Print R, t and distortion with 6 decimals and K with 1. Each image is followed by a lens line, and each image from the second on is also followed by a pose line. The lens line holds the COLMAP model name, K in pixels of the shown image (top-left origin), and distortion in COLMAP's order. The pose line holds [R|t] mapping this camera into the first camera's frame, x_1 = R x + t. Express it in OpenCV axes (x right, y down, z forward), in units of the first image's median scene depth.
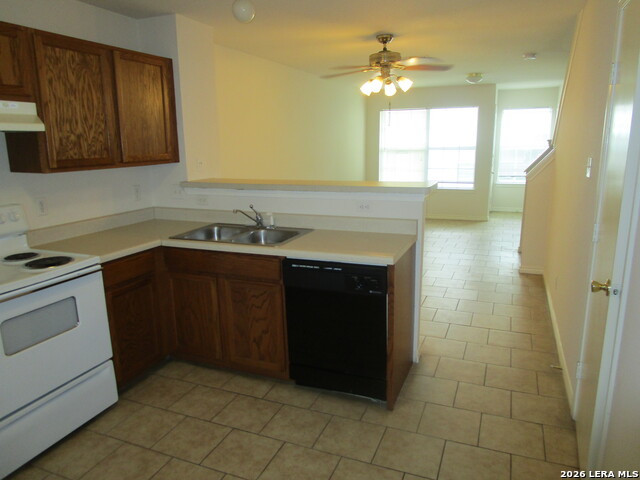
lens RADIAL K [[456.3, 0, 320.0], [0, 456.3, 240.0], [0, 0, 1]] dist [-0.010892, 0.000992]
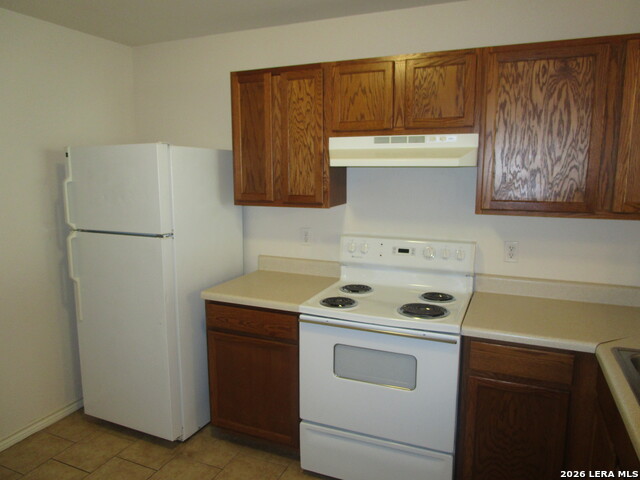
lens RADIAL K [[456.3, 0, 320.0], [0, 456.3, 240.0], [0, 0, 1]] dist [-0.010892, 0.000992]
pose [[0.000297, 0.164464, -0.986383, 0.244772], [-0.218587, 0.962541, 0.160422, -0.166313], [0.975818, 0.215563, 0.036235, 0.664227]]
